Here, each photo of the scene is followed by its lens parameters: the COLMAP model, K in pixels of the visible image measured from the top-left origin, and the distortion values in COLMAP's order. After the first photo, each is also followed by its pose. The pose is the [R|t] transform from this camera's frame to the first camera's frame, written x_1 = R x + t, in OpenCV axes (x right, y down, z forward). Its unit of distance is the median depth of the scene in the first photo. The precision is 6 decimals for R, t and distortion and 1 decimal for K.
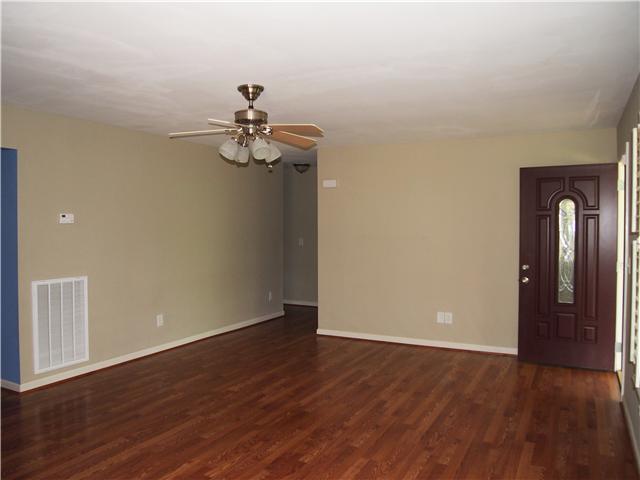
lens RADIAL K [[524.3, 0, 320.0], [0, 524.3, 240.0], [0, 0, 1]] dist [-0.054079, -0.001560]
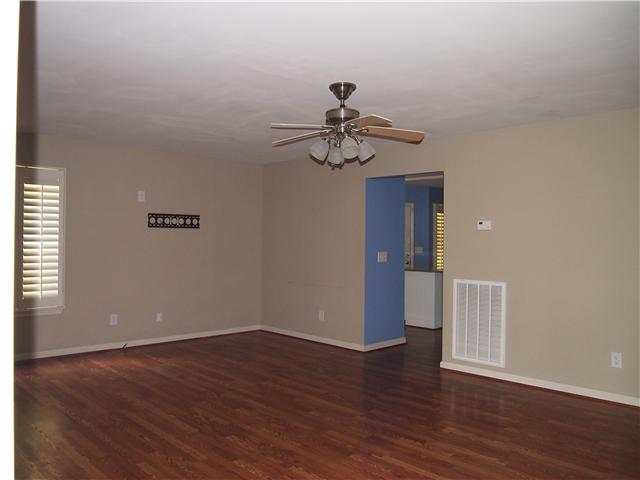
lens RADIAL K [[539.3, 0, 320.0], [0, 539.3, 240.0], [0, 0, 1]] dist [-0.054814, 0.003389]
pose [[-0.339487, -0.005117, -0.940597, 0.781247], [-0.035364, 0.999348, 0.007327, -0.008481], [0.939946, 0.035751, -0.339447, 1.239554]]
